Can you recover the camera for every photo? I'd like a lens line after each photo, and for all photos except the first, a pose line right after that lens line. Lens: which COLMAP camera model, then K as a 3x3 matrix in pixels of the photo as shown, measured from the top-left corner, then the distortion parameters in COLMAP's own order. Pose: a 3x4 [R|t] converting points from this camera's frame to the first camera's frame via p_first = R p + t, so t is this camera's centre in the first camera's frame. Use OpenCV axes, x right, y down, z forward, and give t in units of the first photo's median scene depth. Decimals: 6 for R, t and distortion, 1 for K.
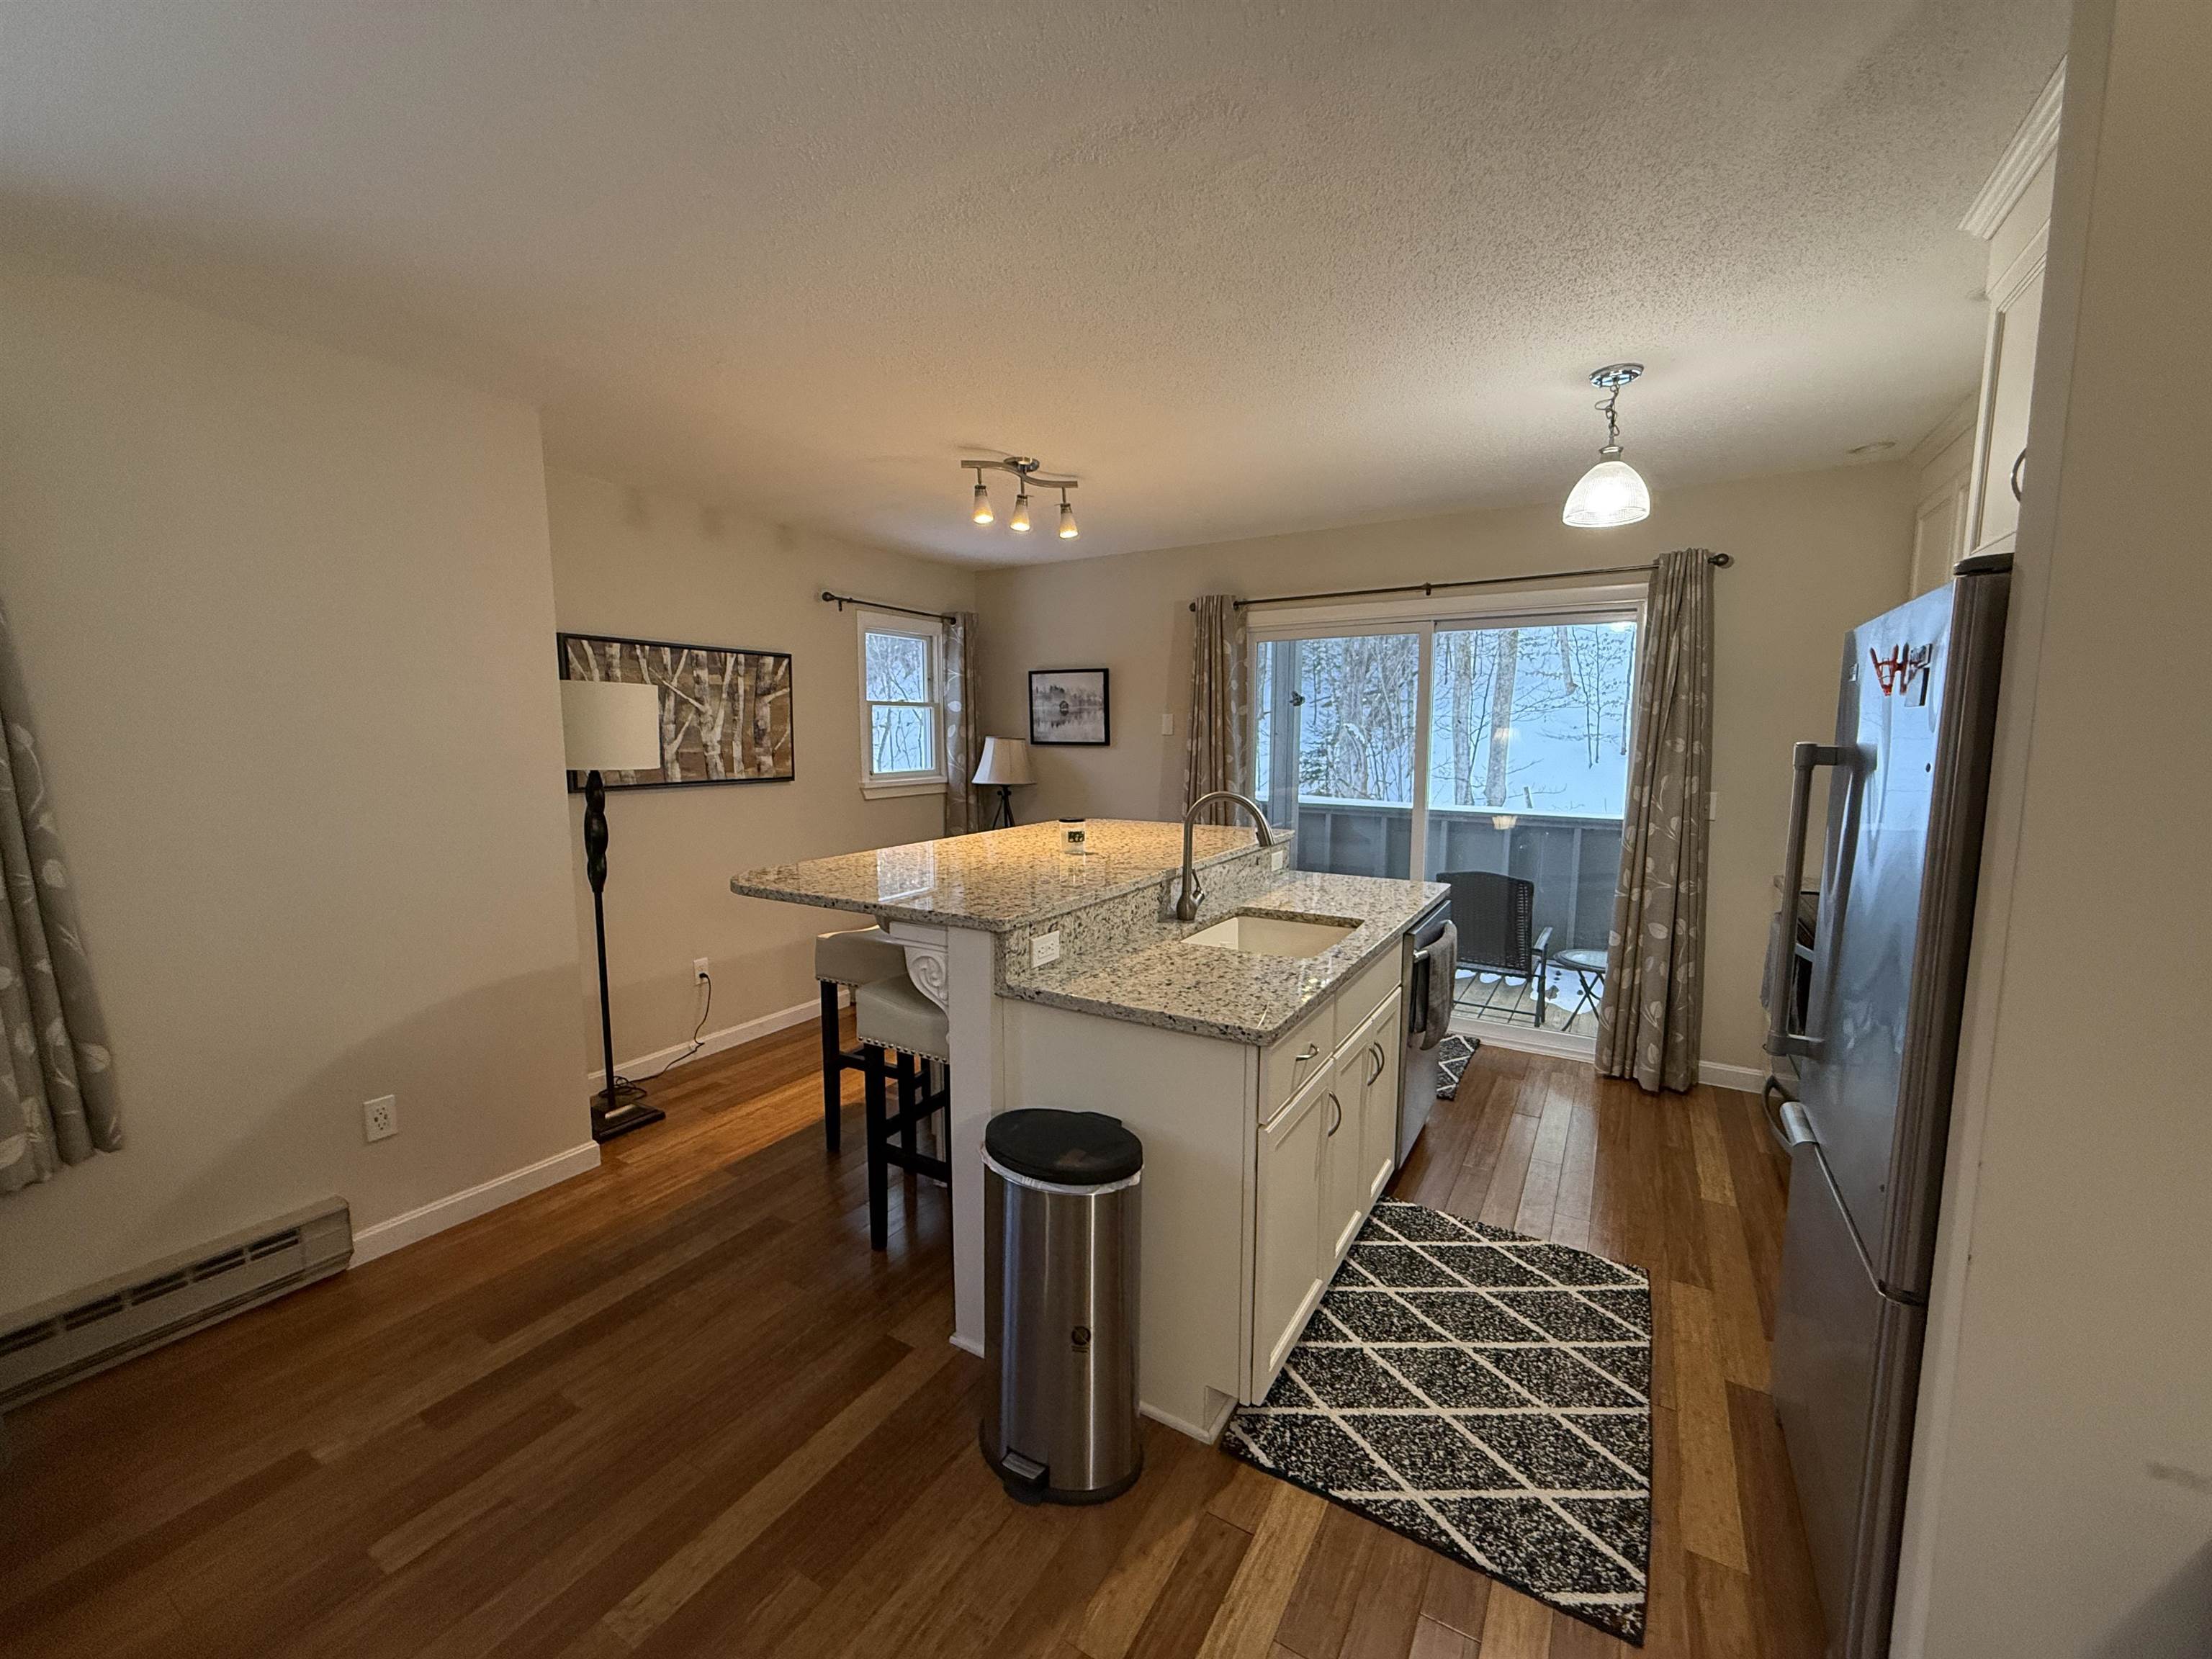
lens RADIAL K [[882.3, 0, 1096.5], [0, 882.3, 834.0], [0, 0, 1]] dist [-0.000922, 0.000476]
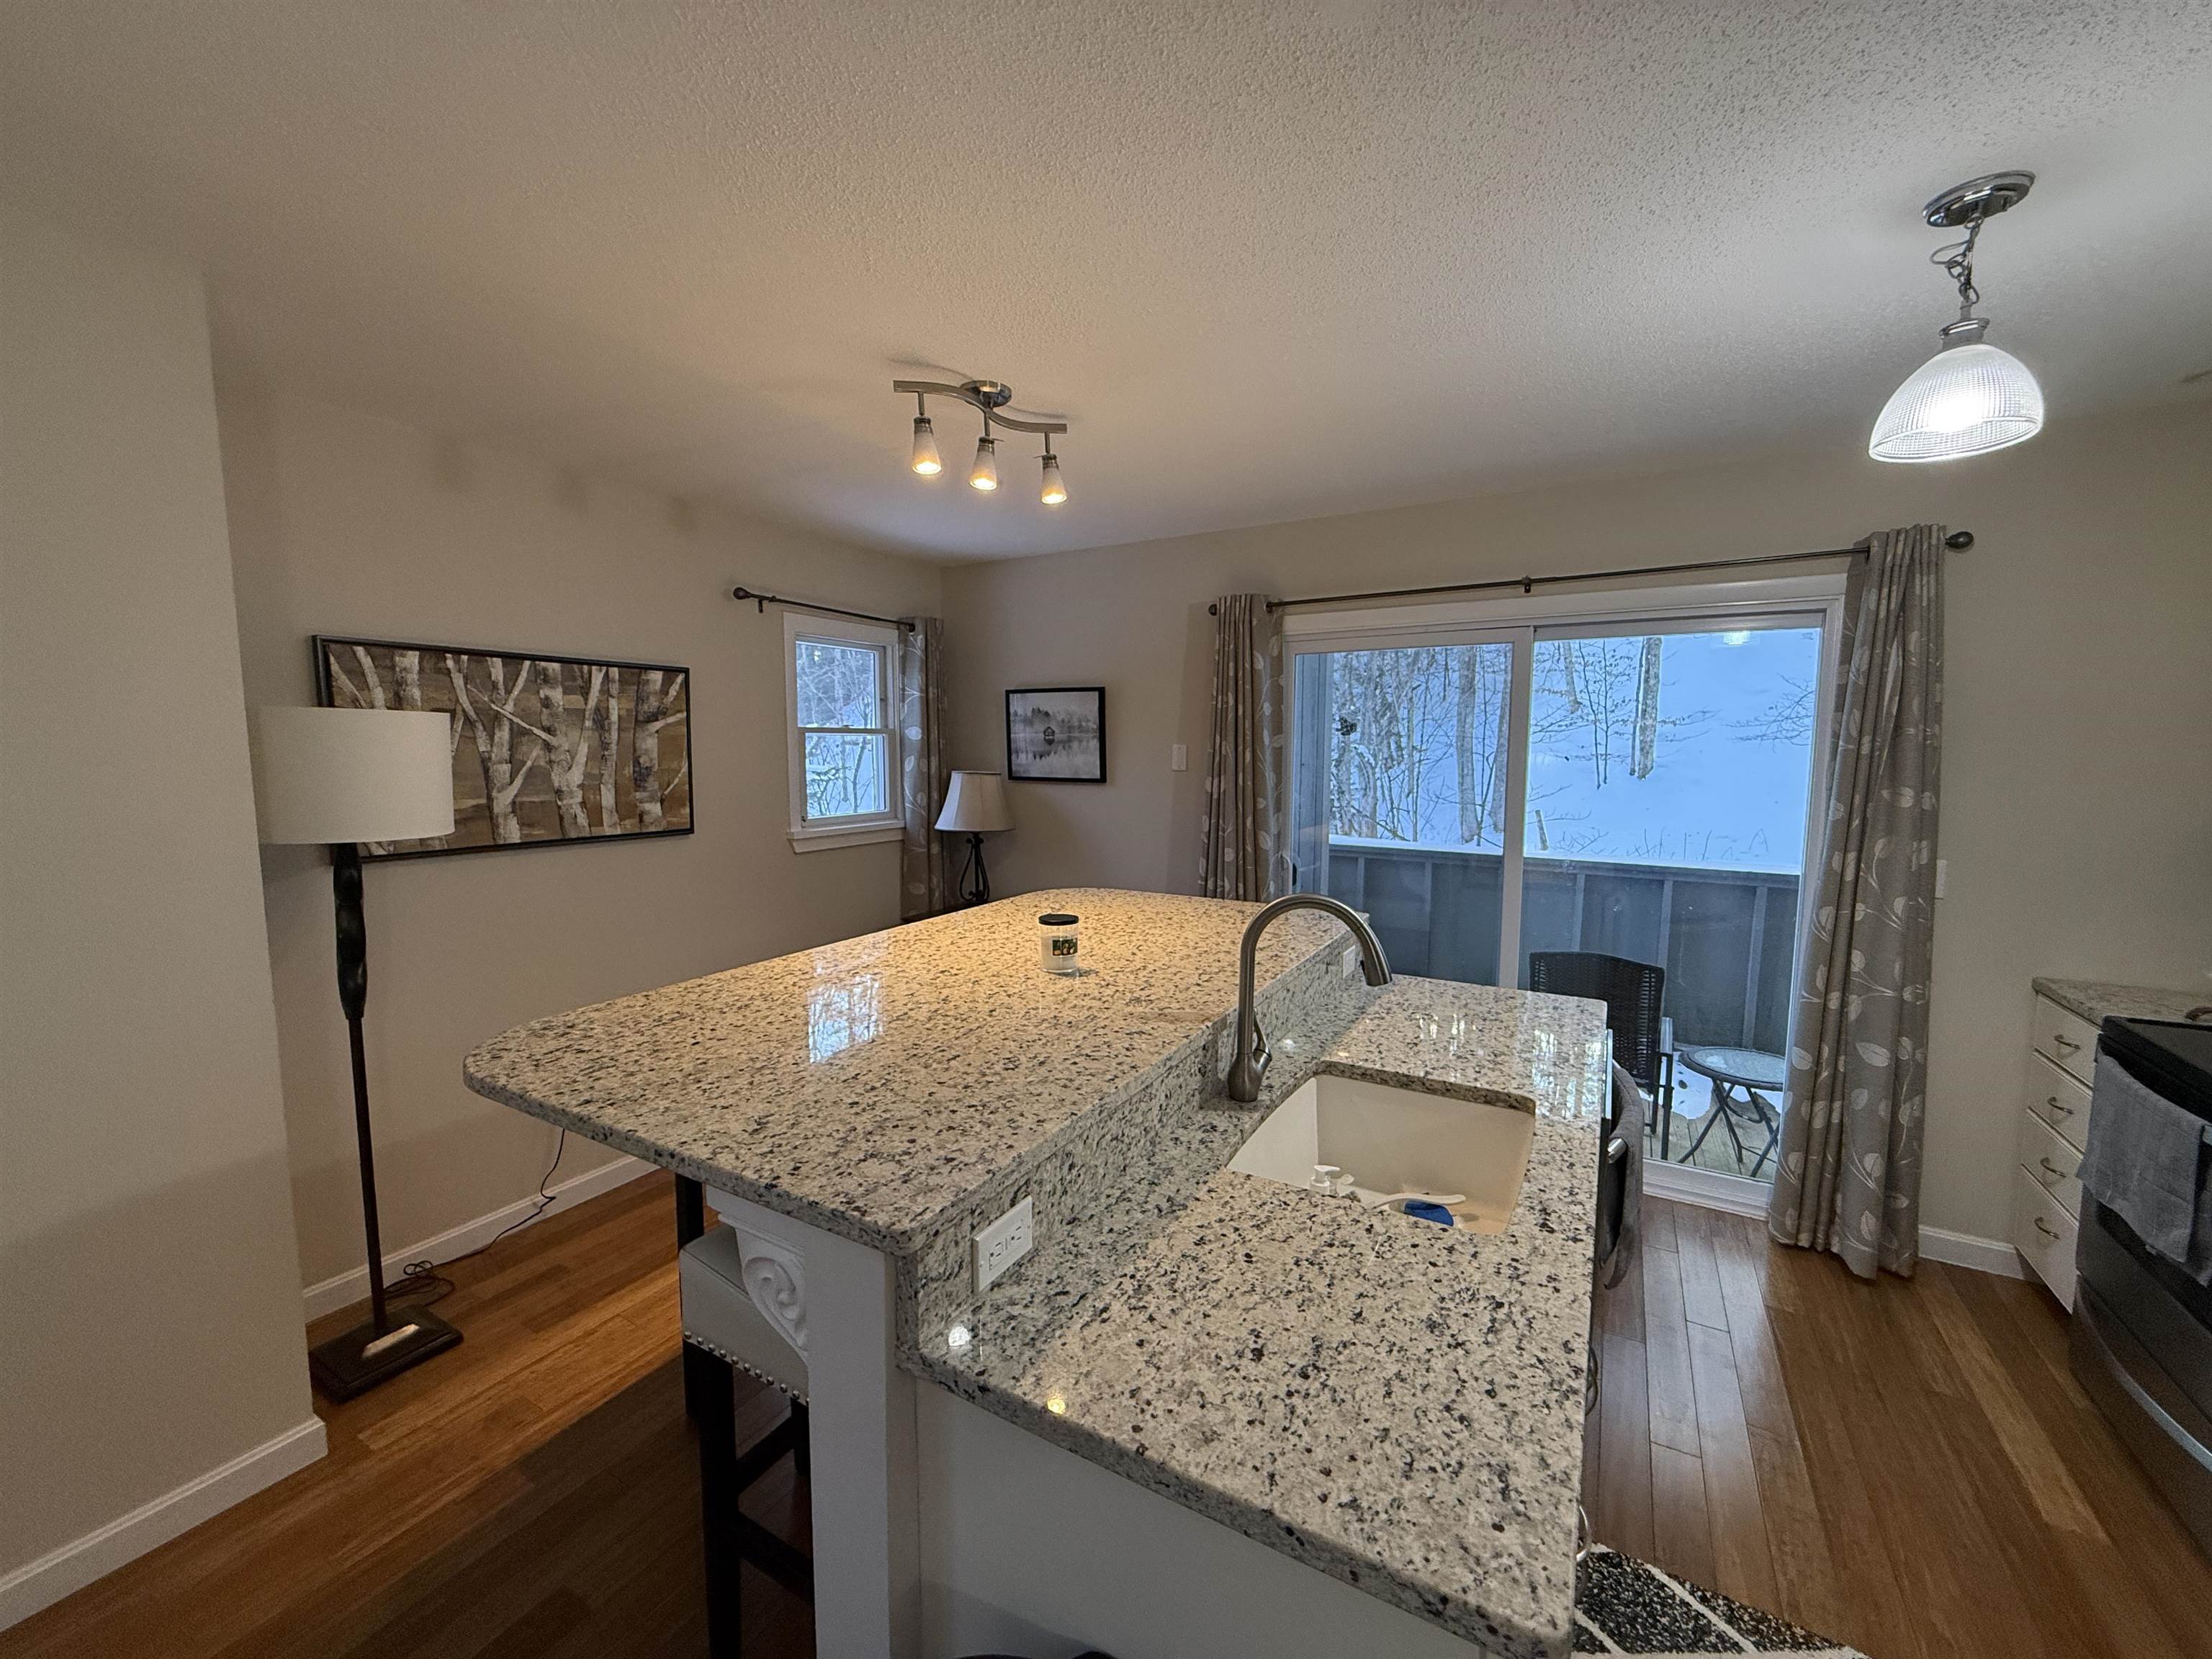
lens RADIAL K [[882.3, 0, 1095.9], [0, 882.3, 833.5], [0, 0, 1]] dist [-0.000922, 0.000476]
pose [[0.999916, 0.000274, 0.012982, -0.007387], [-0.000046, 0.999845, -0.017579, -0.061938], [-0.012985, 0.017577, 0.999761, 0.308475]]
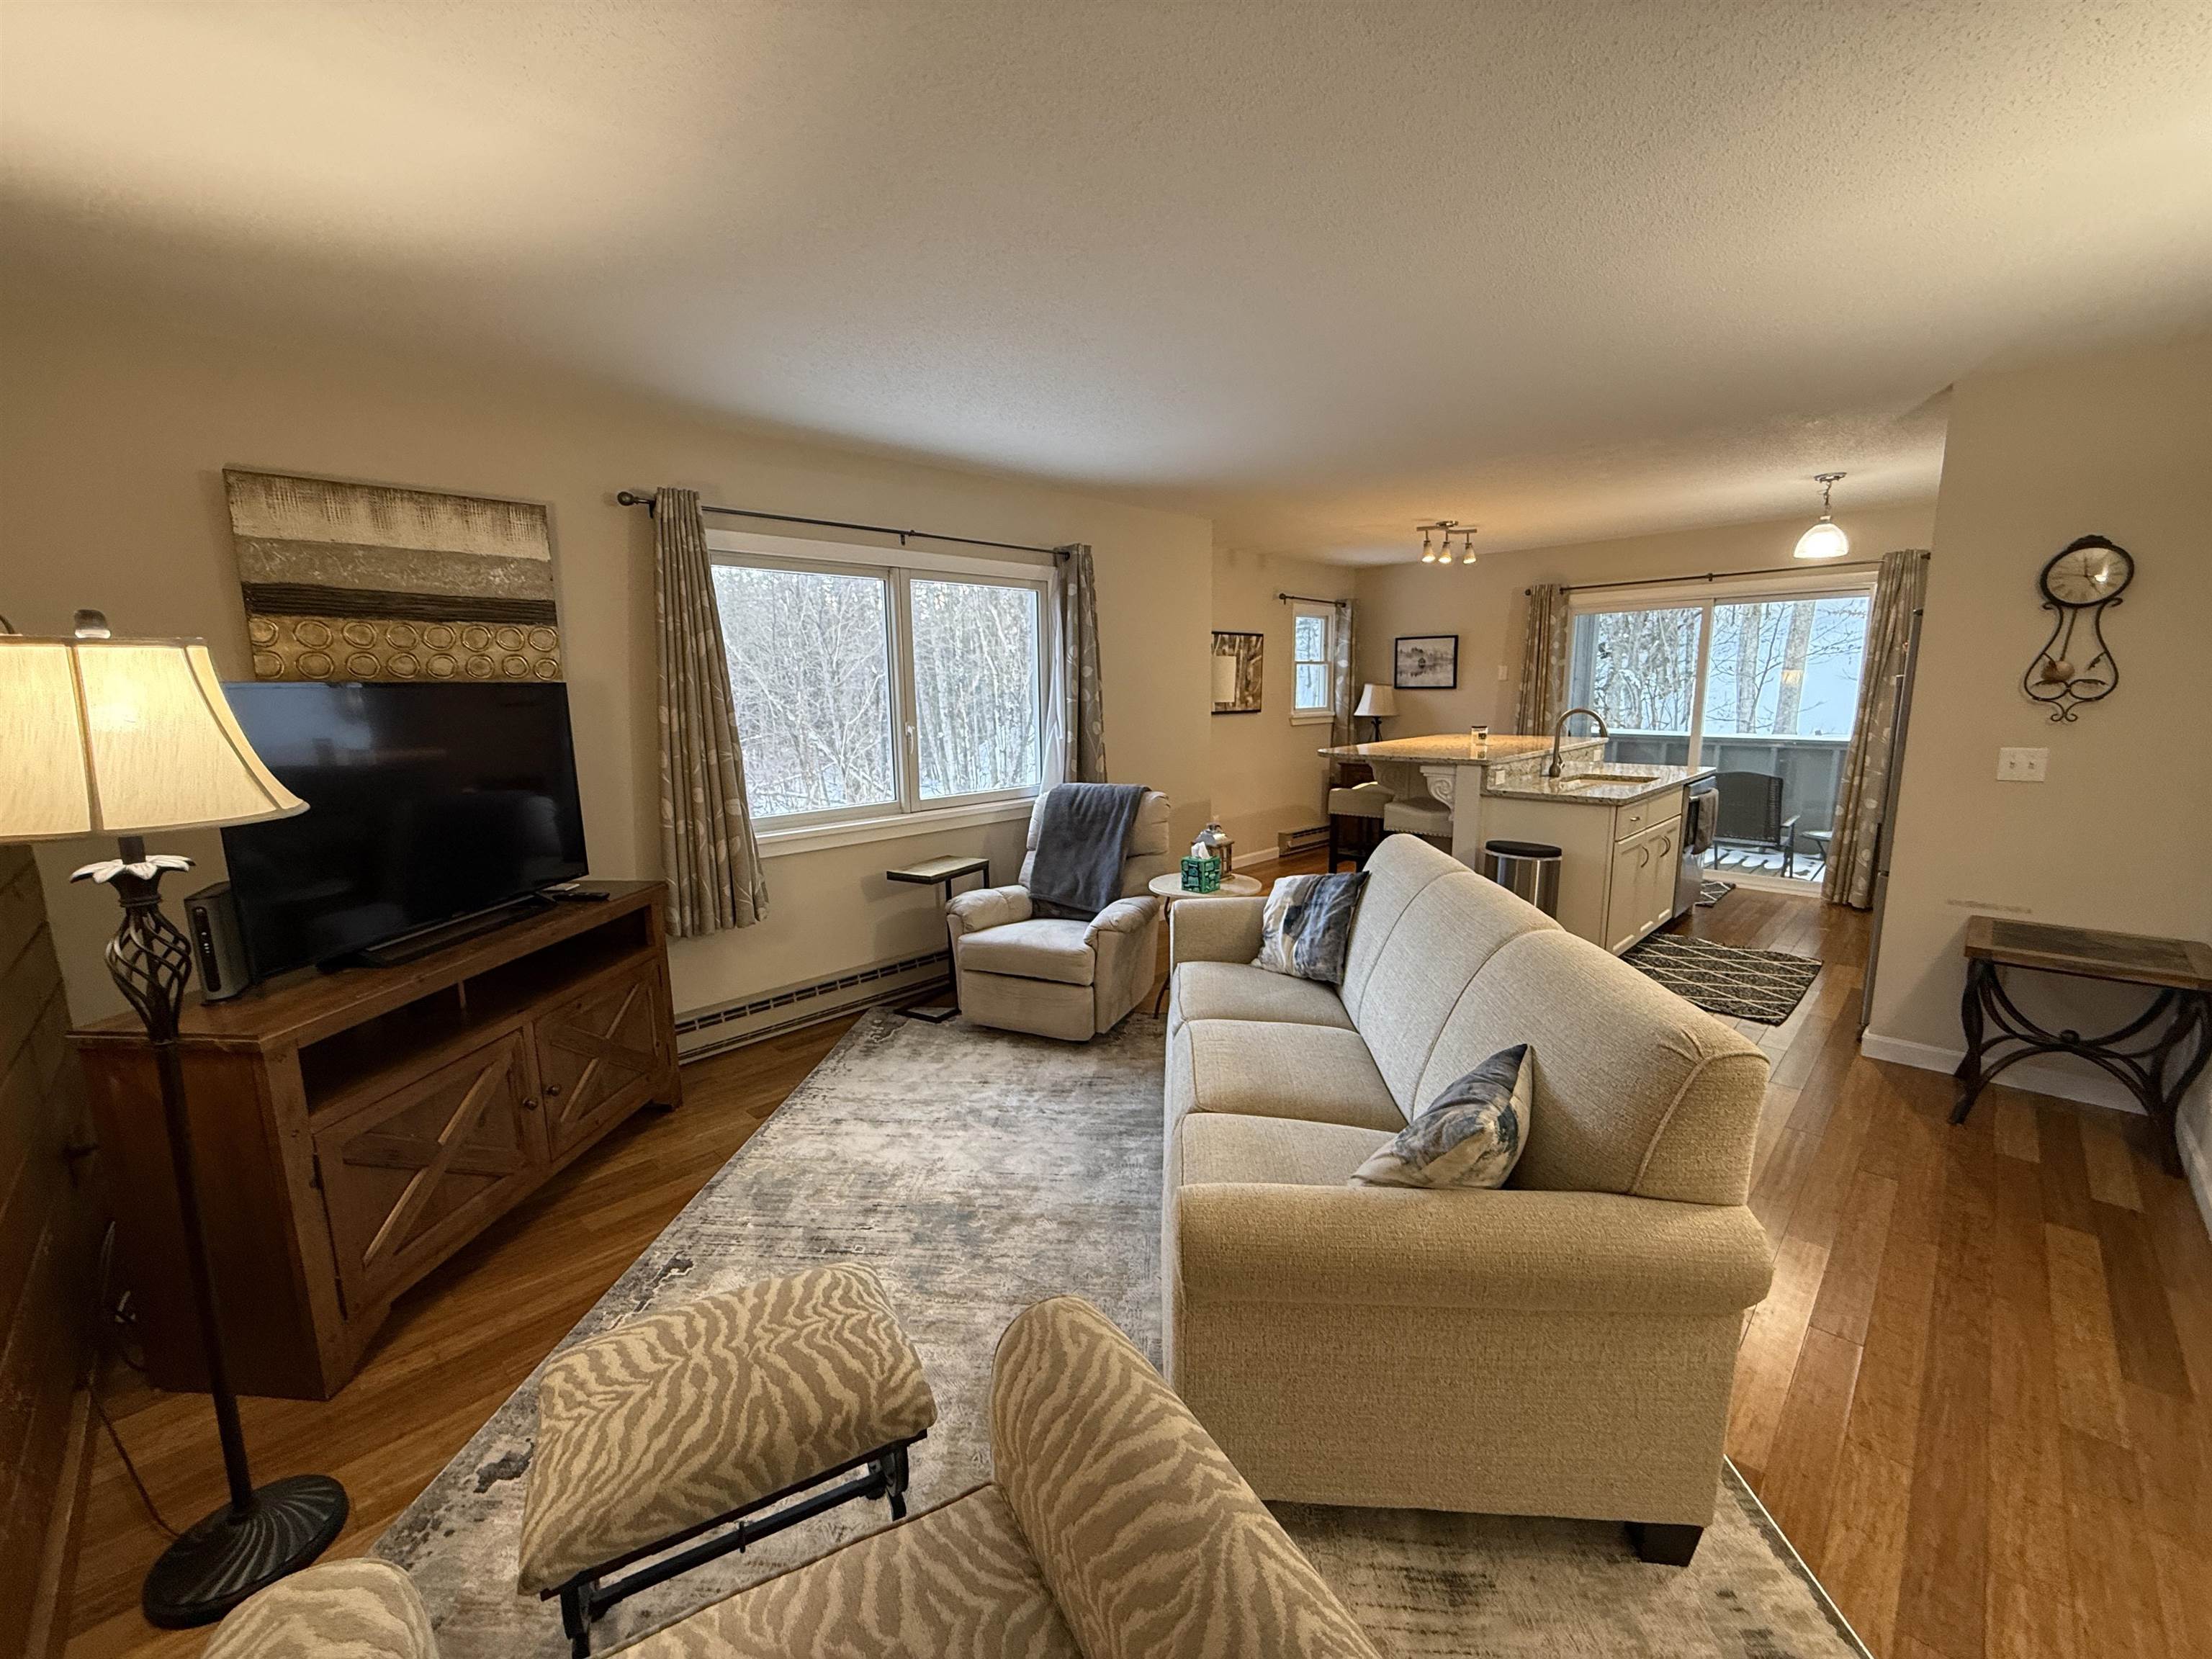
lens RADIAL K [[882.3, 0, 1093.0], [0, 882.3, 831.3], [0, 0, 1]] dist [-0.000922, 0.000476]
pose [[0.969789, 0.025262, -0.242632, -0.318376], [-0.013241, 0.998608, 0.051050, 0.105227], [0.243584, -0.046295, 0.968774, -0.868422]]
